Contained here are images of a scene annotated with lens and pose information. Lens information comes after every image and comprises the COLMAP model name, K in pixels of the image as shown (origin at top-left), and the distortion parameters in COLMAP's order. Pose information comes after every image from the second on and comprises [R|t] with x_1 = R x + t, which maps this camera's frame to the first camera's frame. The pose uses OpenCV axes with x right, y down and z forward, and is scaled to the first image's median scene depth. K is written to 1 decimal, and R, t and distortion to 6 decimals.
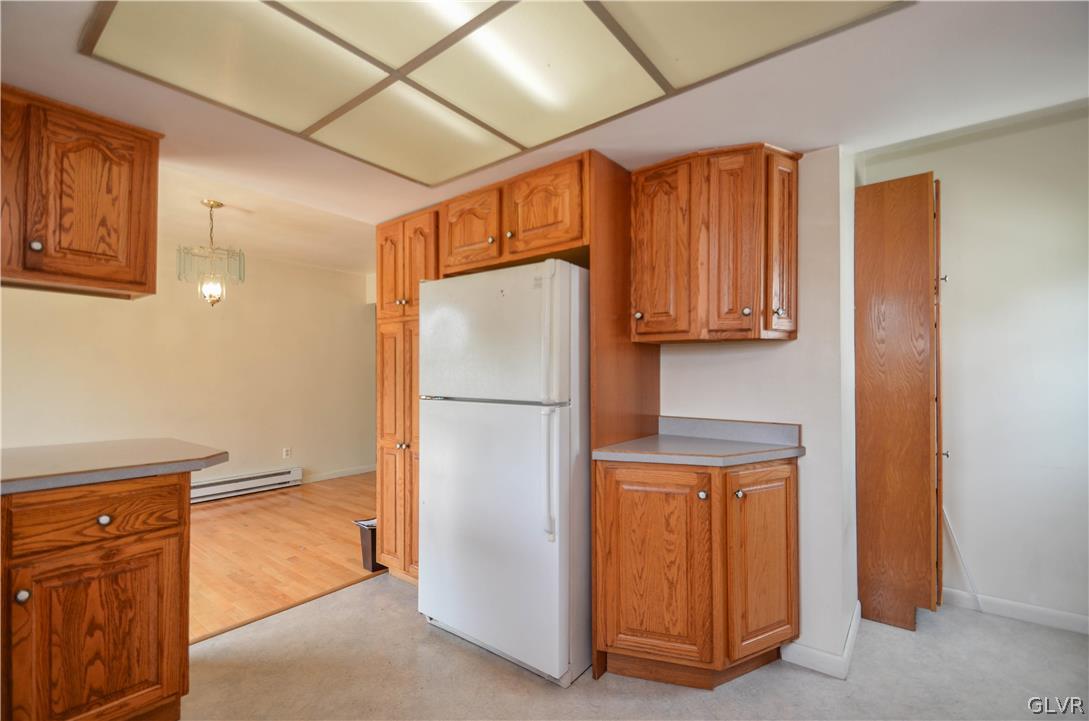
lens RADIAL K [[482.3, 0, 539.3], [0, 482.3, 374.0], [0, 0, 1]] dist [0.014375, -0.010720]
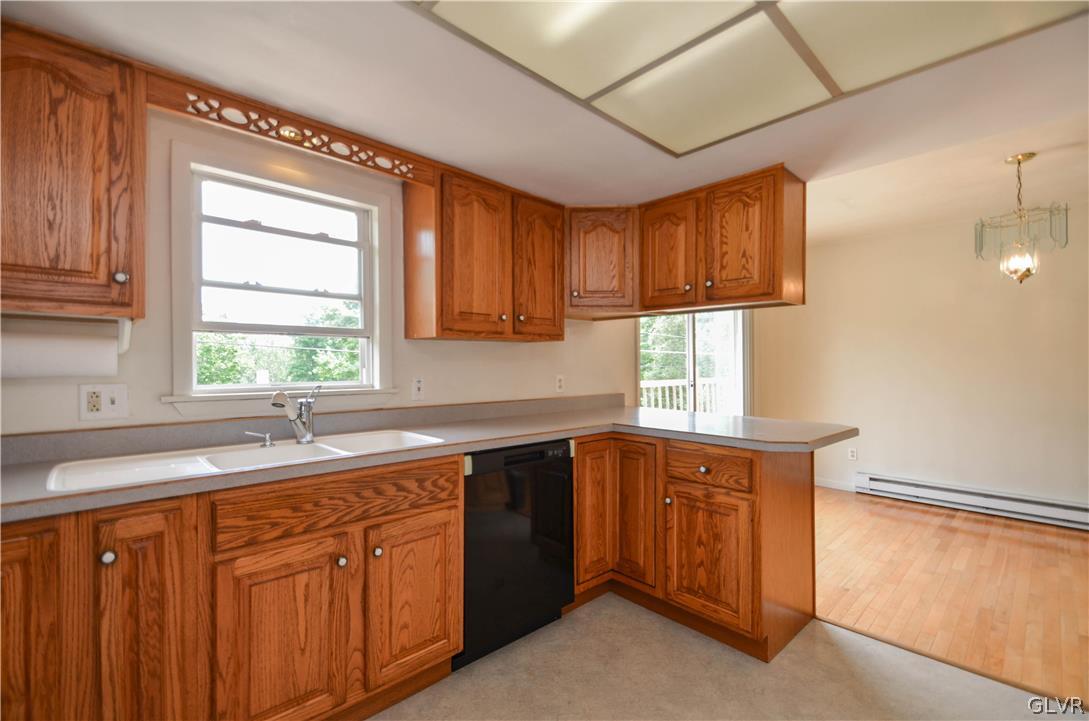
lens RADIAL K [[482.3, 0, 549.4], [0, 482.3, 362.5], [0, 0, 1]] dist [0.014375, -0.010720]
pose [[-0.153090, -0.007581, -0.988183, 0.533138], [0.003785, 0.999959, -0.008258, -0.003680], [0.988205, -0.005005, -0.153055, 0.708842]]
